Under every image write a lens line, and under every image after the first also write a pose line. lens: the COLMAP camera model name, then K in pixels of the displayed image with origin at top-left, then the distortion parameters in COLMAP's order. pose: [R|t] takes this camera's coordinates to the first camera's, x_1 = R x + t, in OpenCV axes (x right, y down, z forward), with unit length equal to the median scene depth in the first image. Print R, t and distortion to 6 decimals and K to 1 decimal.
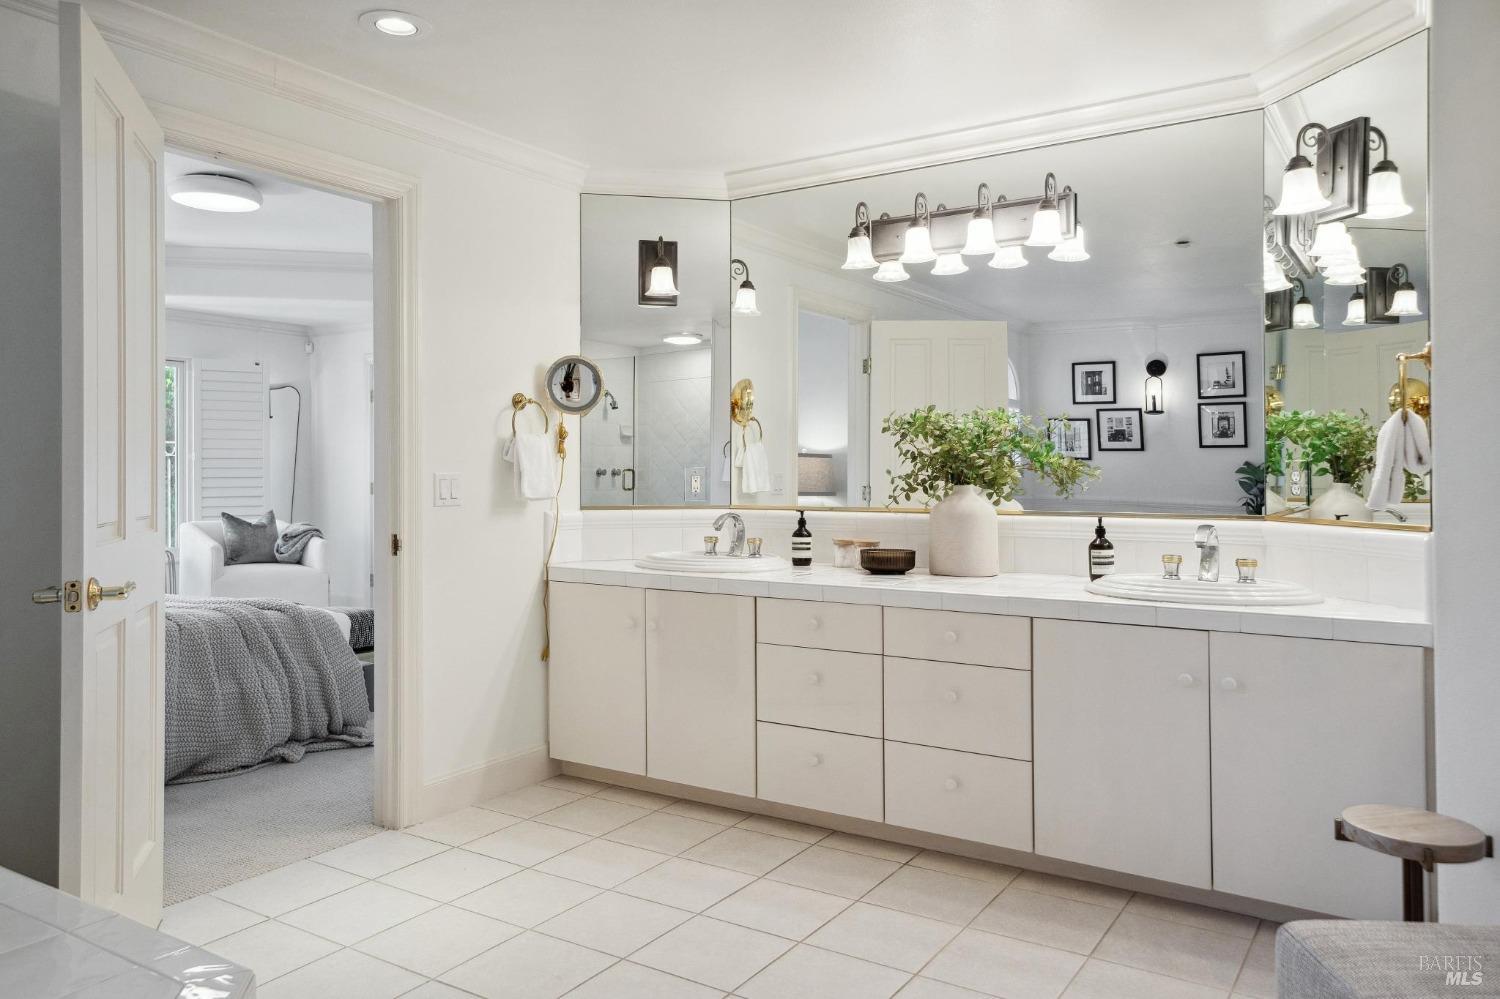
lens RADIAL K [[1036.1, 0, 813.5], [0, 1036.1, 448.0], [0, 0, 1]] dist [0.032034, 0.001070]
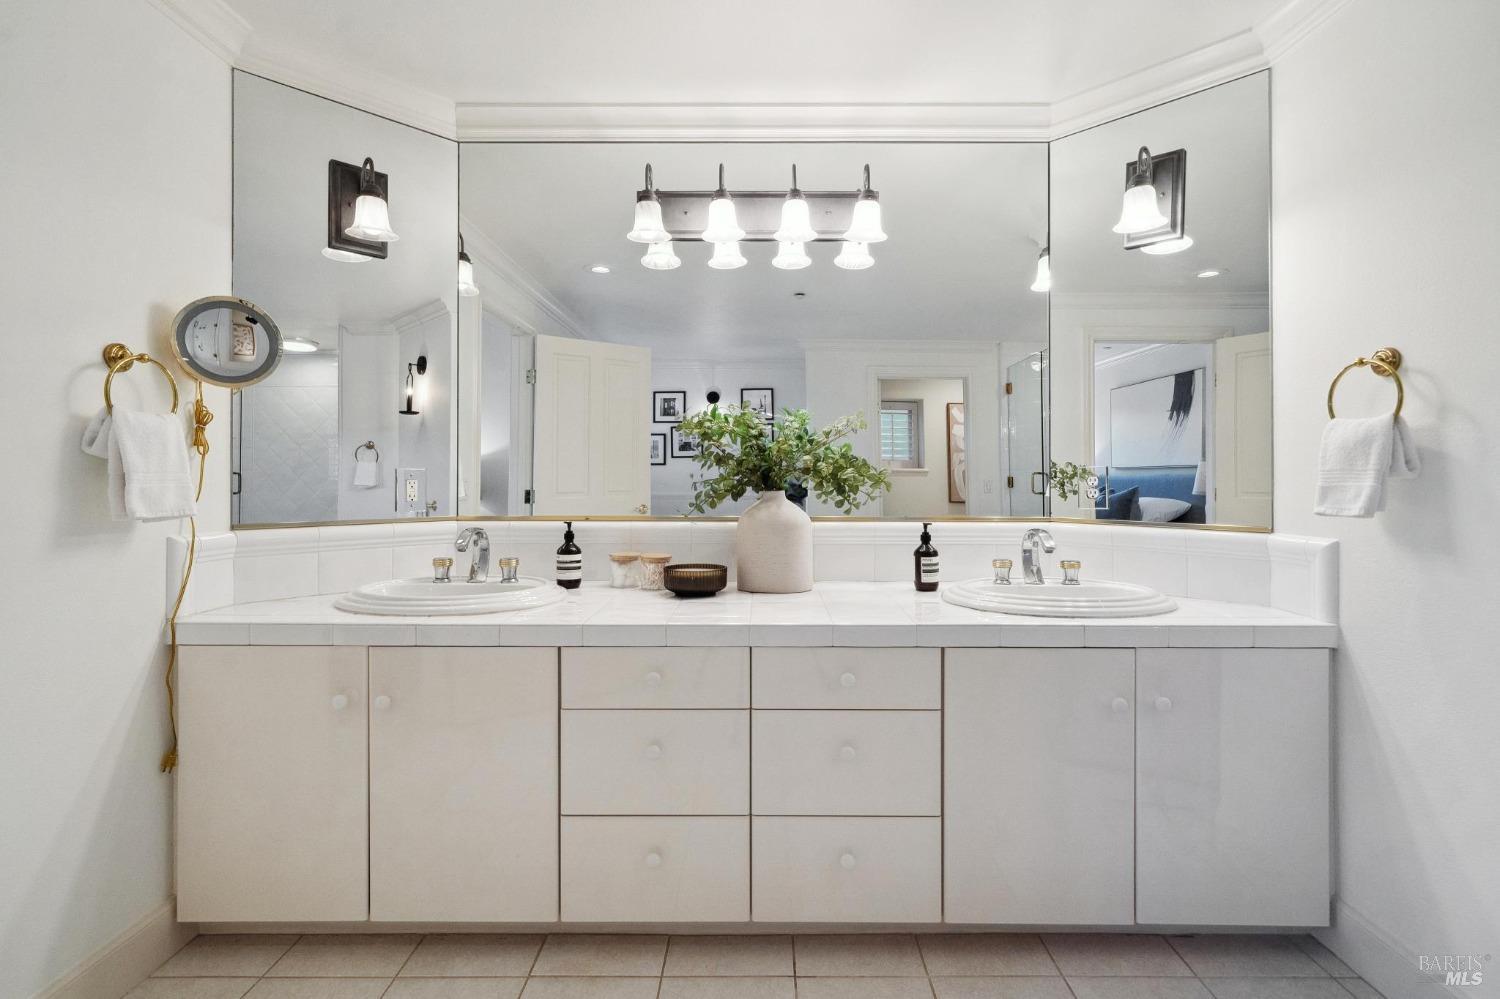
lens RADIAL K [[662.2, 0, 748.3], [0, 662.2, 467.7], [0, 0, 1]] dist [-0.004323, 0.000626]
pose [[0.865074, 0.007290, 0.501591, -0.155156], [-0.015130, 0.999819, 0.011563, 0.008617], [-0.501416, -0.017592, 0.865027, 0.474878]]
